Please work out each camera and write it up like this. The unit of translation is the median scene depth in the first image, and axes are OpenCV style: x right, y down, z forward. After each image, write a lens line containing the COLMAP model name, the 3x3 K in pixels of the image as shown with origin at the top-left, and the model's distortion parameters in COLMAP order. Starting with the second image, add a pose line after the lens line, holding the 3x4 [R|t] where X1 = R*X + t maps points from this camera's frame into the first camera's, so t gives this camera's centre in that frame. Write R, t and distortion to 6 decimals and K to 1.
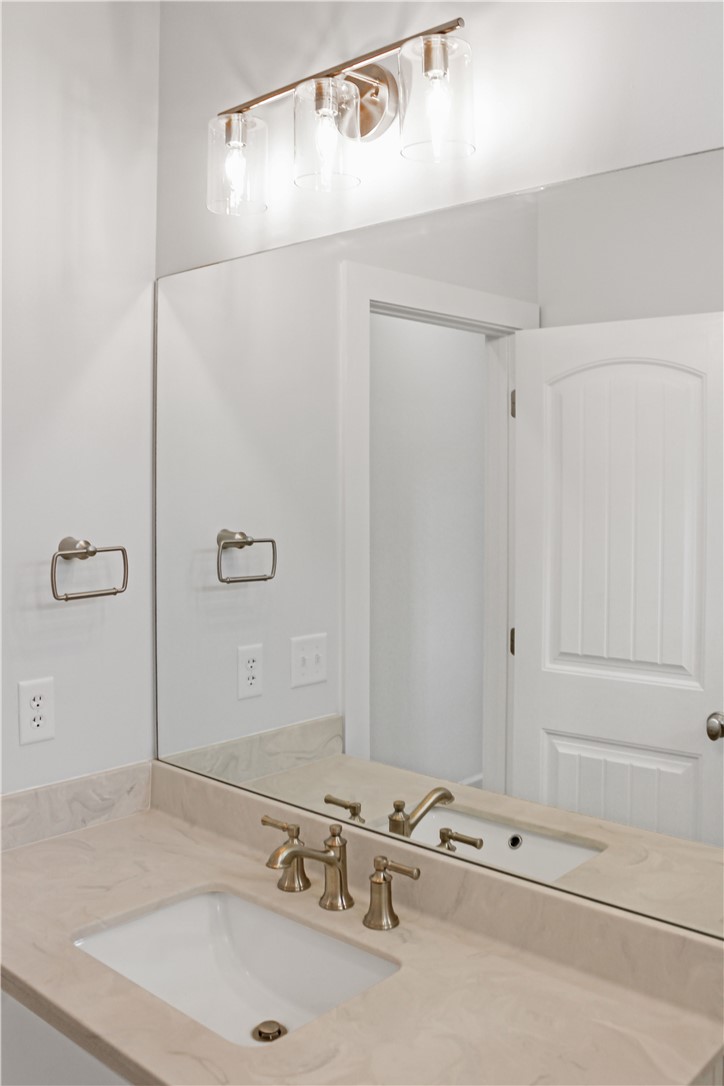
lens RADIAL K [[982.5, 0, 362.6], [0, 982.5, 528.3], [0, 0, 1]] dist [-0.144873, 0.114671]
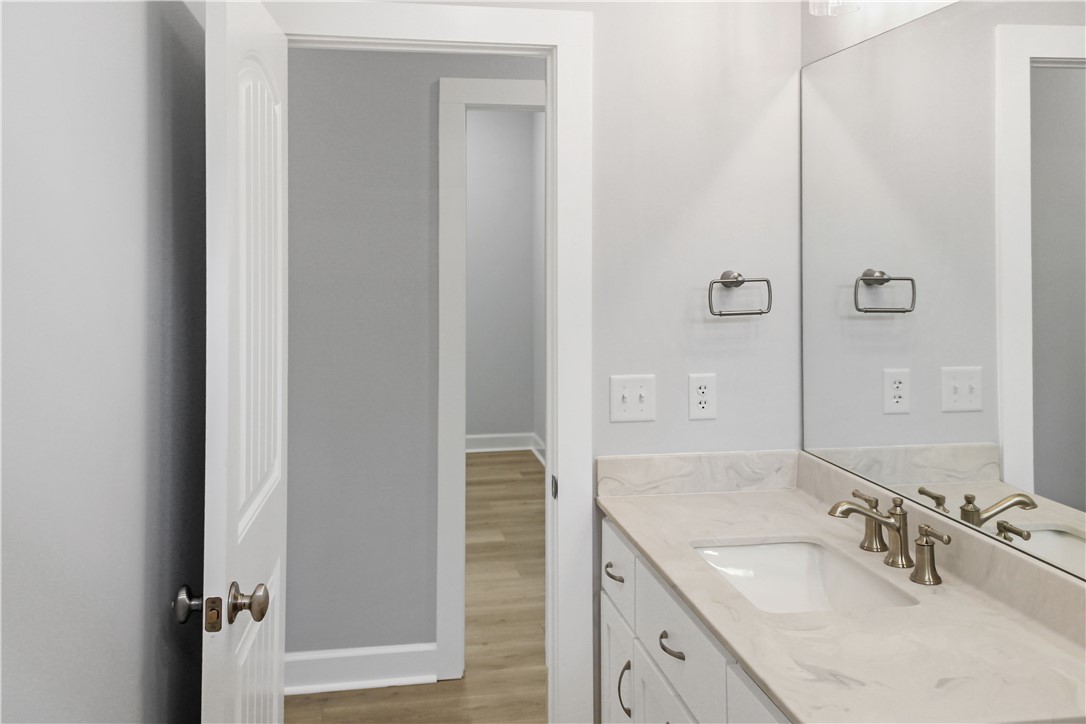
lens RADIAL K [[931.6, 0, 543.0], [0, 931.6, 362.0], [0, 0, 1]] dist [0.051895, -0.123015]
pose [[0.804217, 0.067716, -0.590465, 0.274436], [-0.021980, 0.996197, 0.084309, 0.032527], [0.593929, -0.054824, 0.802648, -0.216762]]
